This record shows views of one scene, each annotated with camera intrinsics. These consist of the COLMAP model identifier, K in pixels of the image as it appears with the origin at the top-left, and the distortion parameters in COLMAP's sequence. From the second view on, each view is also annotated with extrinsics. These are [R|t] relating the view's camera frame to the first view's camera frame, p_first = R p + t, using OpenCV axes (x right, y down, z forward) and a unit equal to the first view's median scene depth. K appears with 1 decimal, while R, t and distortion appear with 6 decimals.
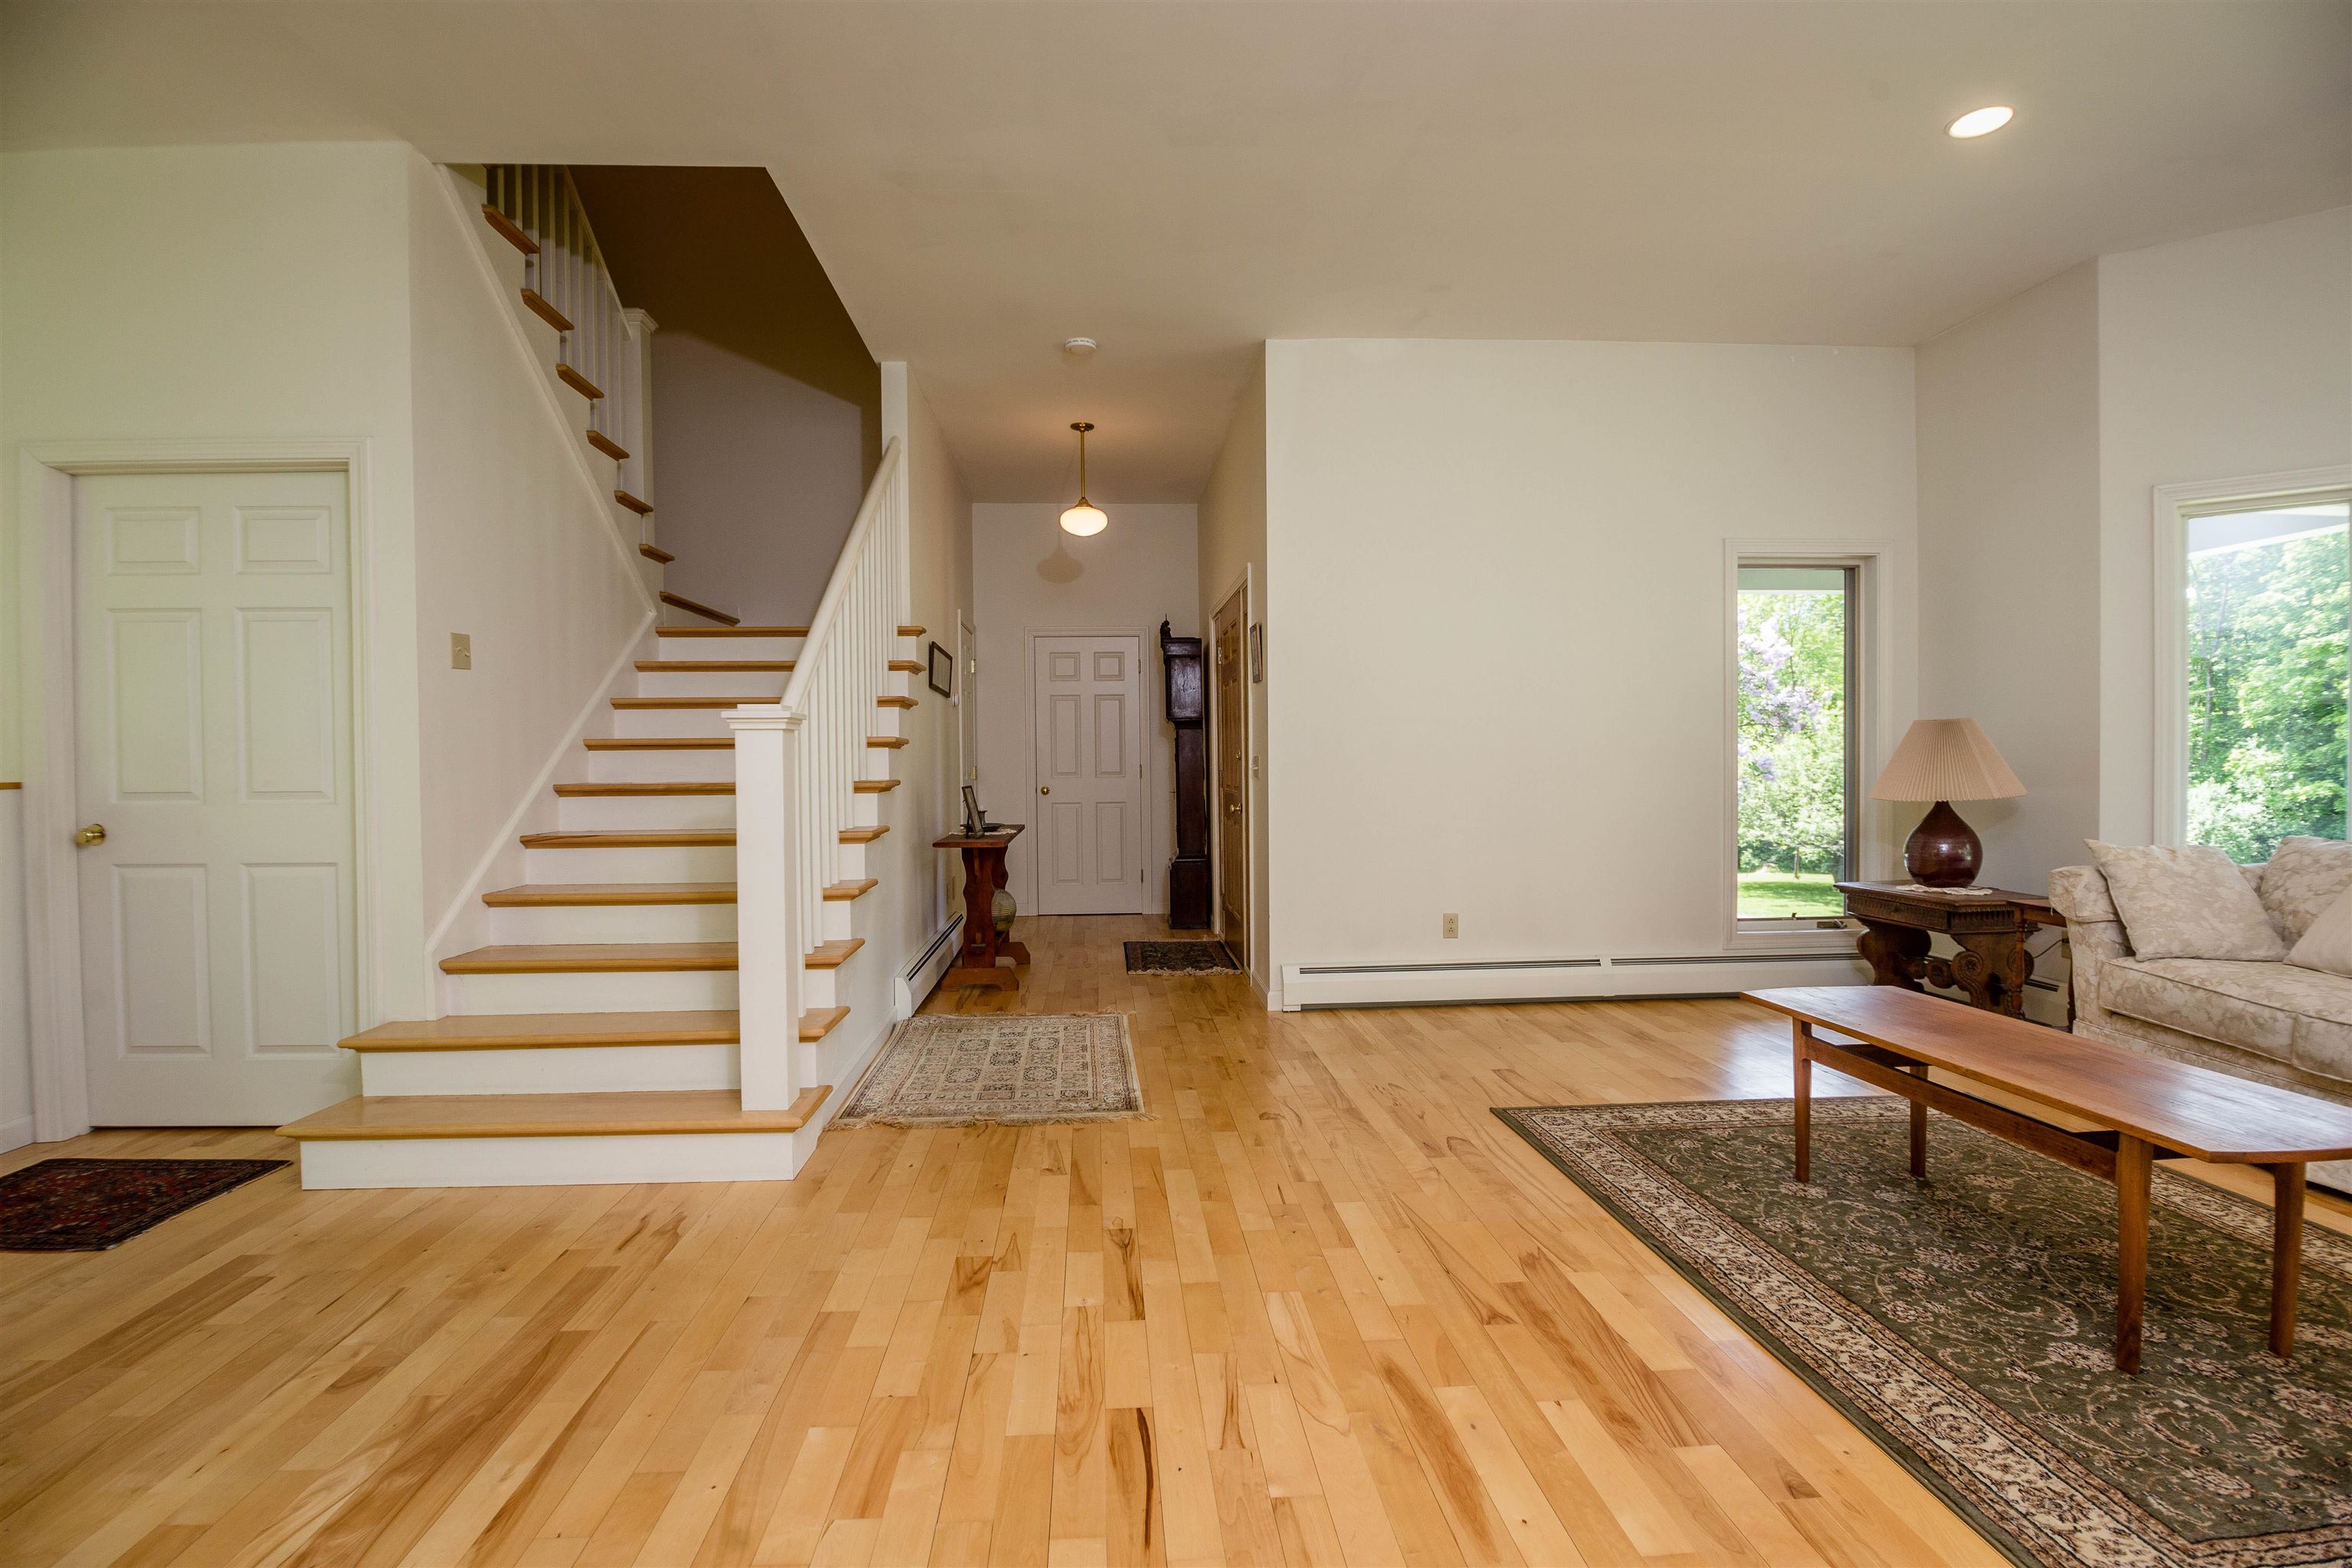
lens RADIAL K [[1107.8, 0, 1159.2], [0, 1107.8, 772.1], [0, 0, 1]] dist [-0.020228, -0.000504]
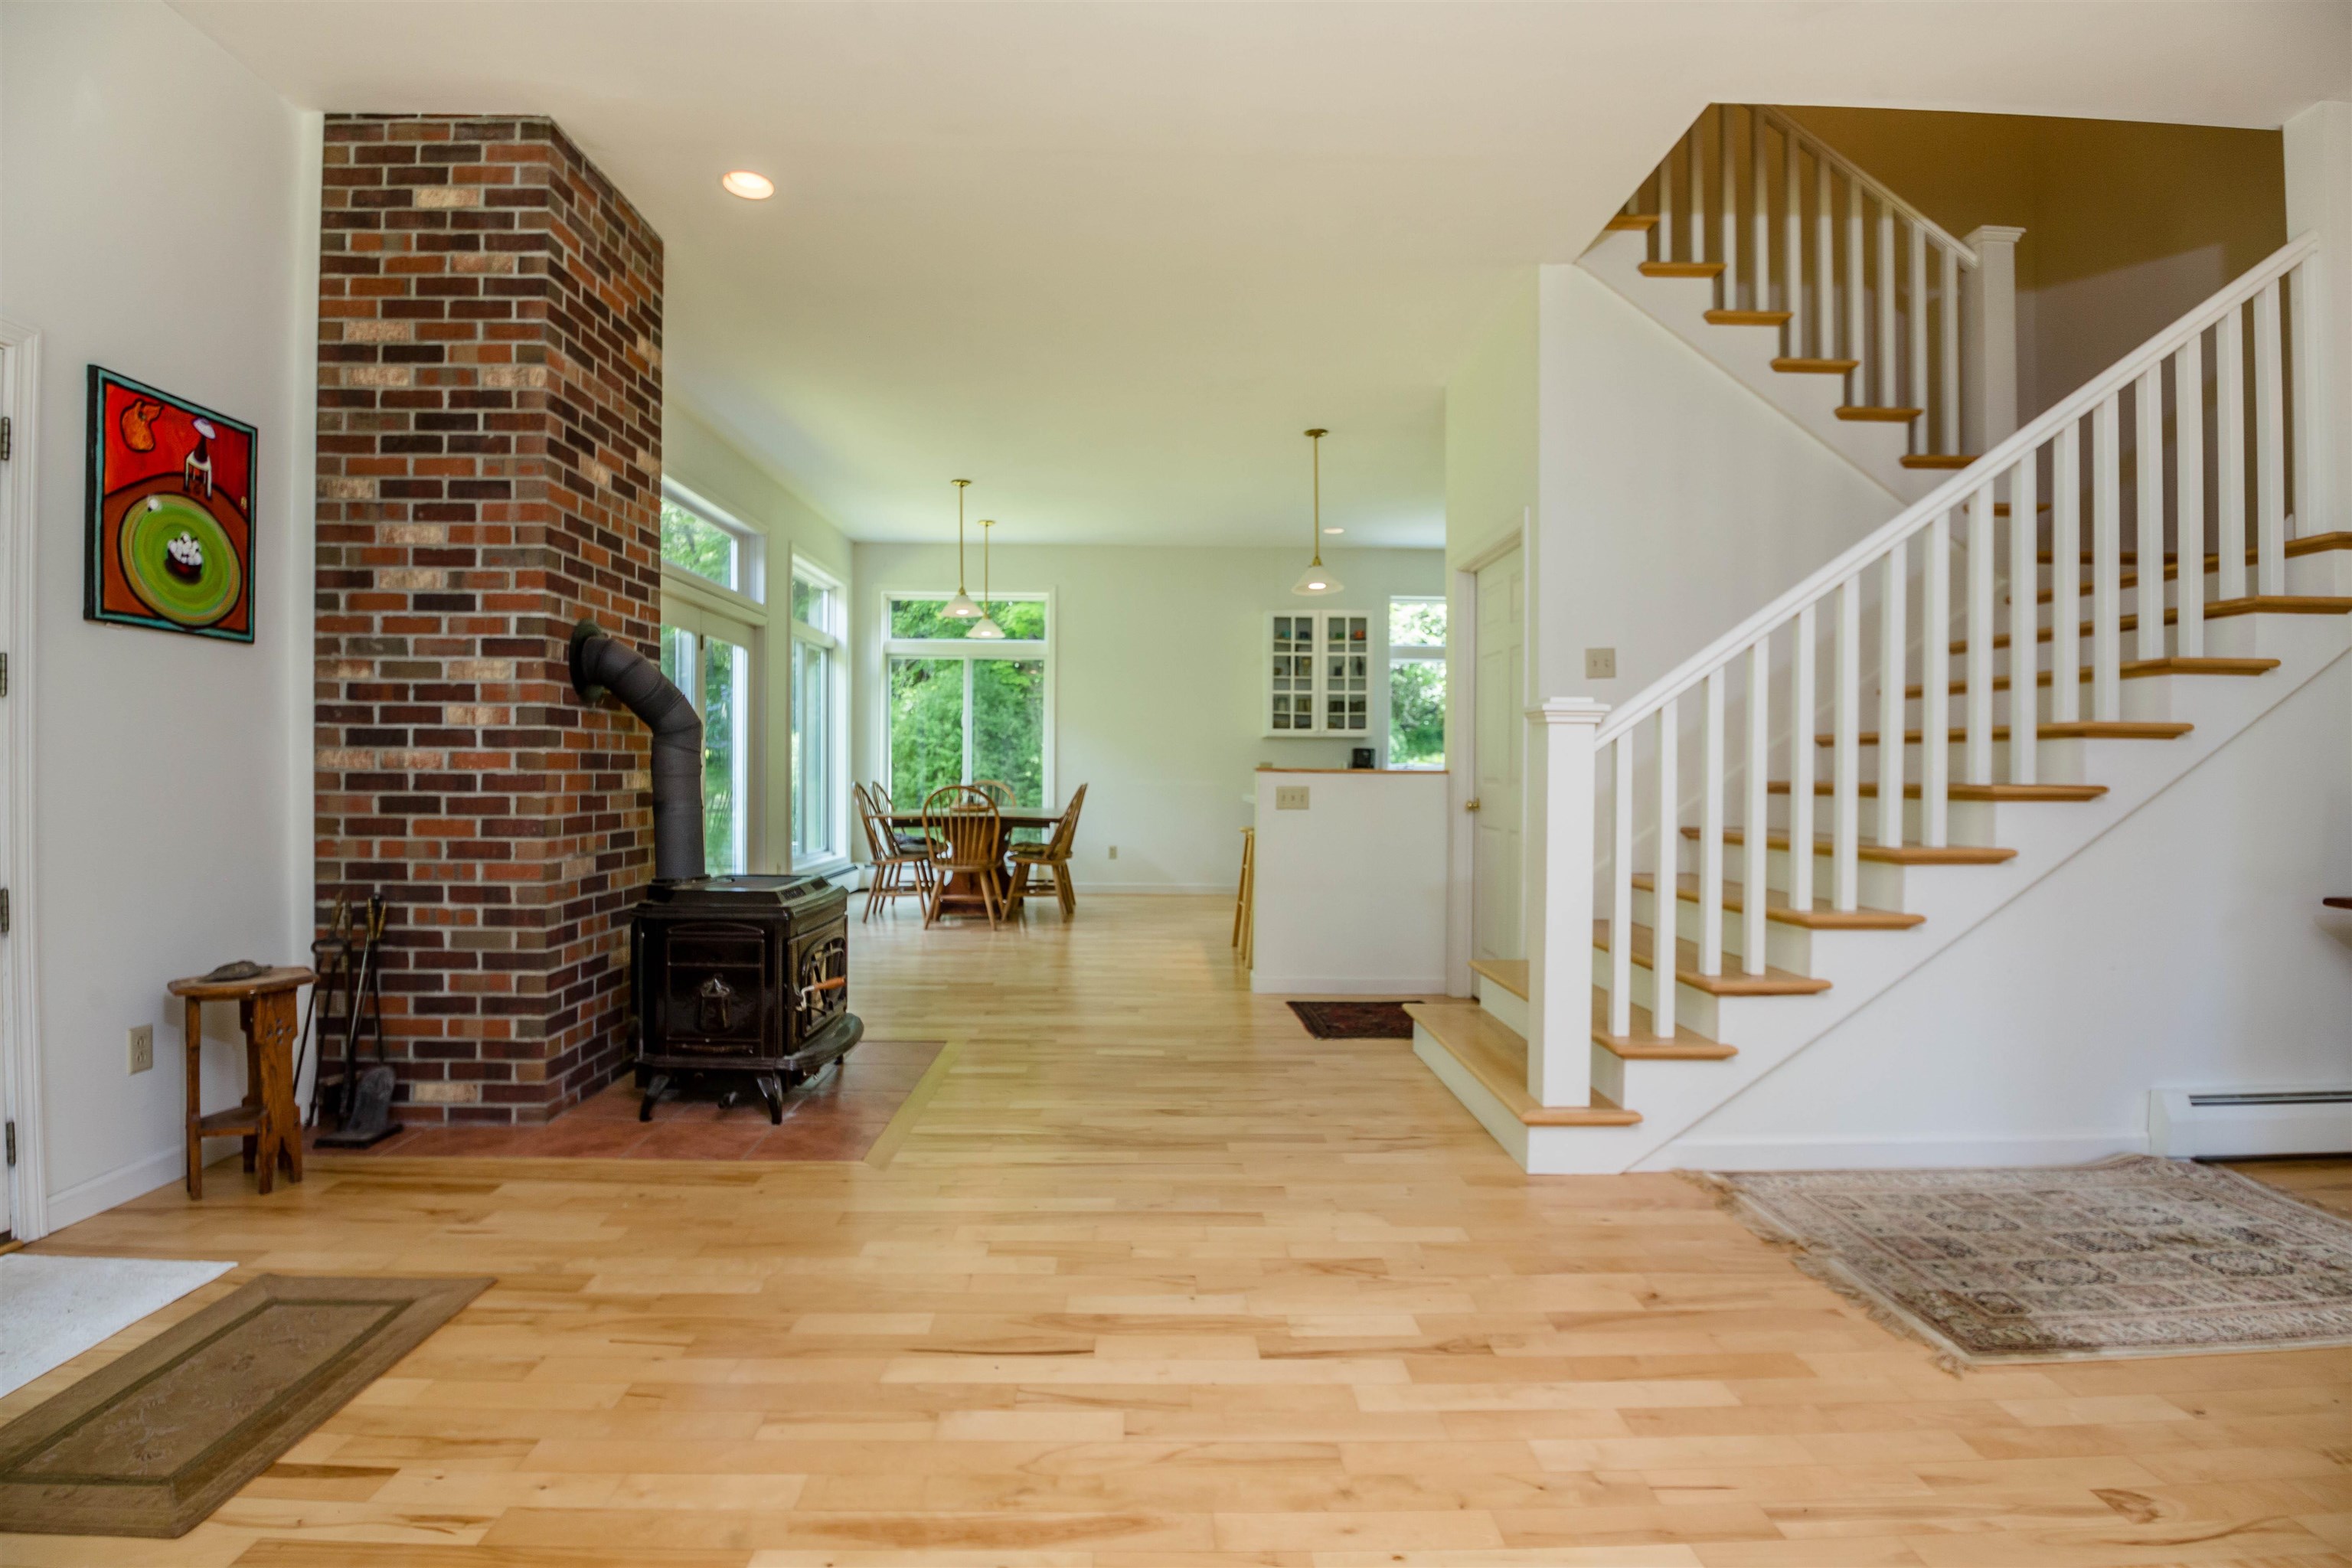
lens RADIAL K [[1107.8, 0, 1159.2], [0, 1107.8, 772.1], [0, 0, 1]] dist [-0.020228, -0.000504]
pose [[-0.042053, 0.013884, -0.999019, 0.624824], [-0.013924, 0.999798, 0.014481, -0.002687], [0.999018, 0.014519, -0.041851, 0.655530]]
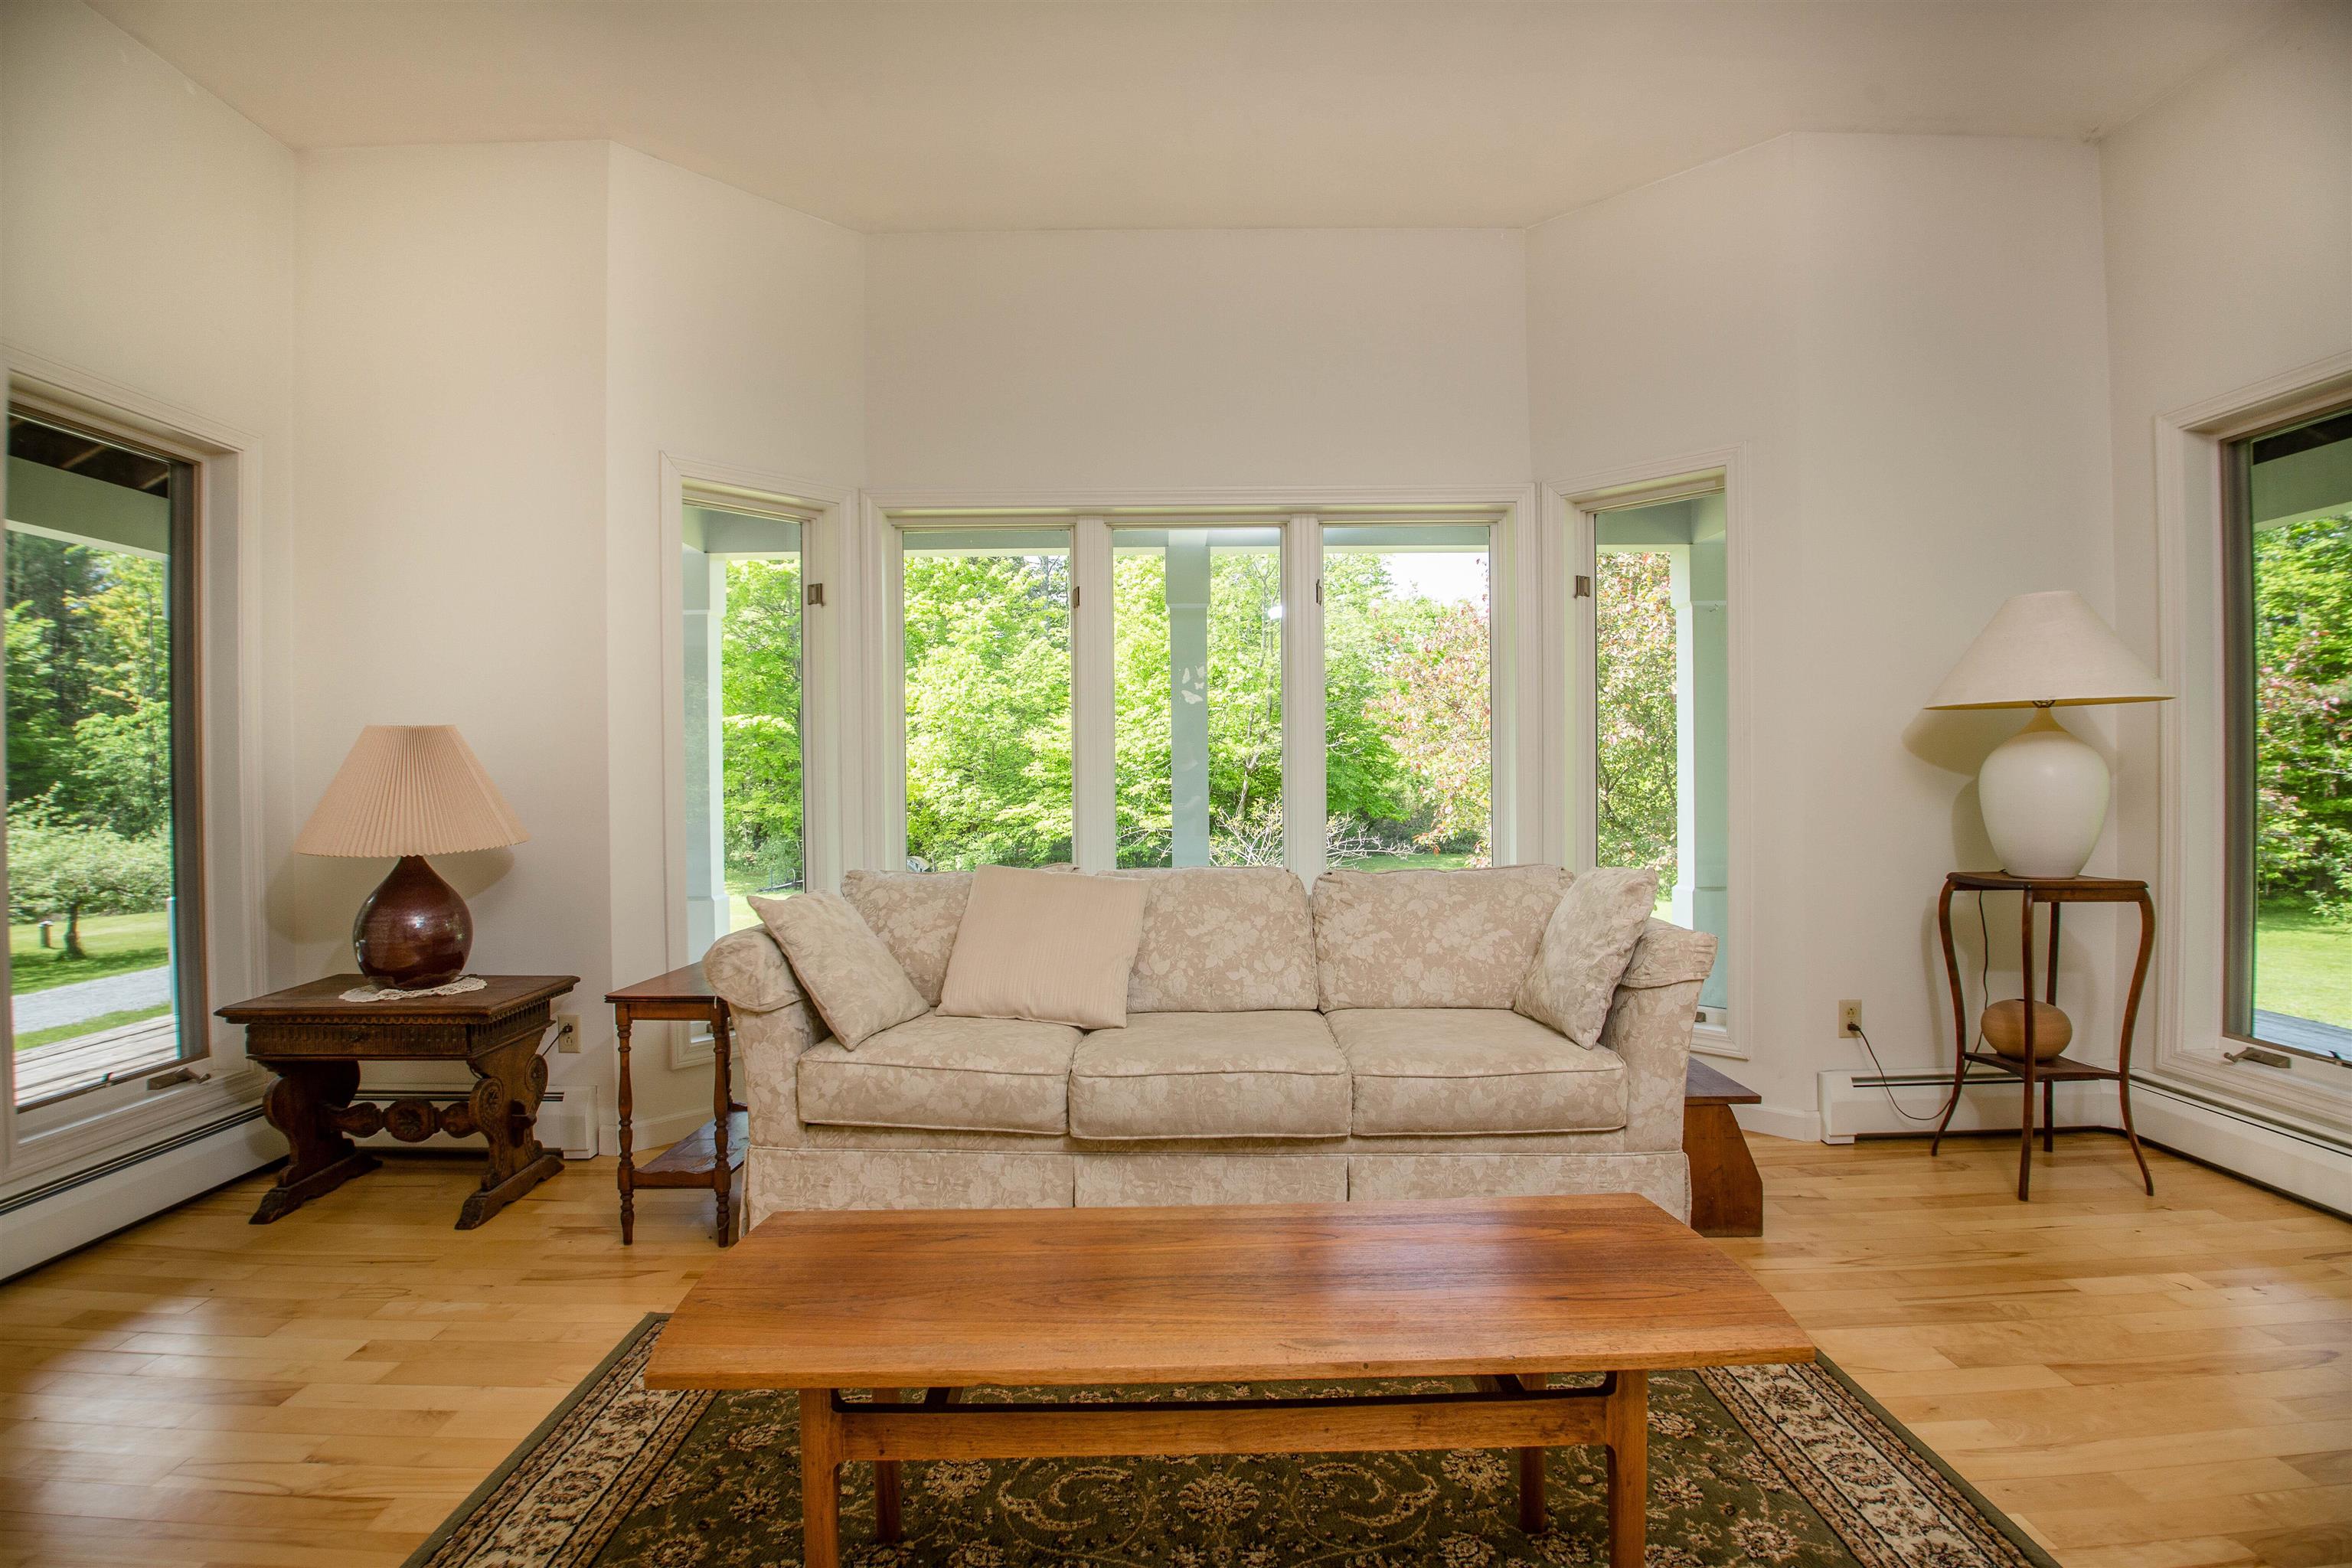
lens RADIAL K [[1125.0, 0, 1153.1], [0, 1125.0, 784.4], [0, 0, 1]] dist [-0.039528, -0.000816]
pose [[0.060310, -0.003895, 0.998172, 0.132621], [0.018580, 0.999824, 0.002779, -0.010578], [-0.998007, 0.018379, 0.060372, 0.745659]]
